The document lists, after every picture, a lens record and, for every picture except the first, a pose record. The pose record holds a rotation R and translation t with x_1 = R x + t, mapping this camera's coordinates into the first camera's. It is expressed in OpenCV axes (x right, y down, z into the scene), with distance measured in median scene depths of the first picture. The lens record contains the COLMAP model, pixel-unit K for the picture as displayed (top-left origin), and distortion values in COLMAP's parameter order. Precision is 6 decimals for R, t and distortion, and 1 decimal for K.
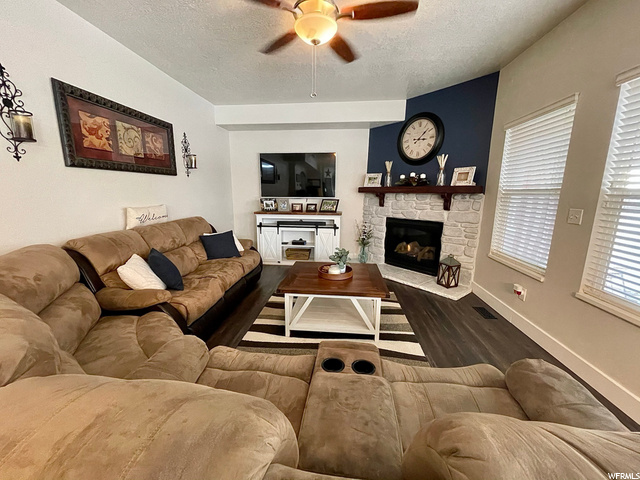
lens RADIAL K [[253.4, 0, 318.7], [0, 253.4, 240.9], [0, 0, 1]] dist [-0.003785, -0.000617]
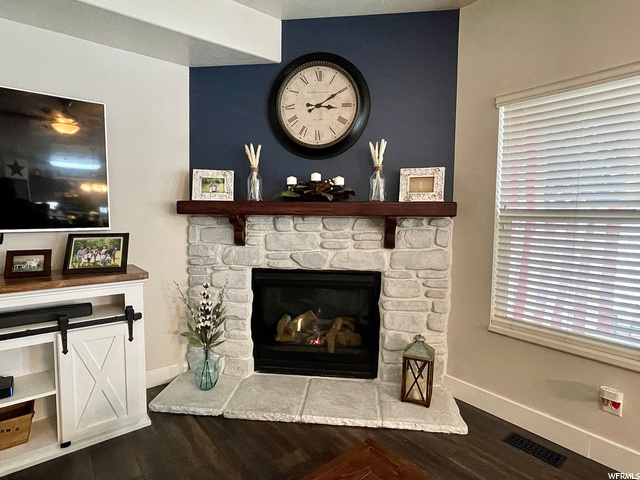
lens RADIAL K [[354.2, 0, 318.4], [0, 354.2, 241.8], [0, 0, 1]] dist [0.015907, -0.000639]
pose [[0.712820, -0.057436, 0.698992, -0.090332], [0.128293, 0.990503, -0.049442, -0.104900], [-0.689514, 0.124919, 0.713419, 0.522874]]
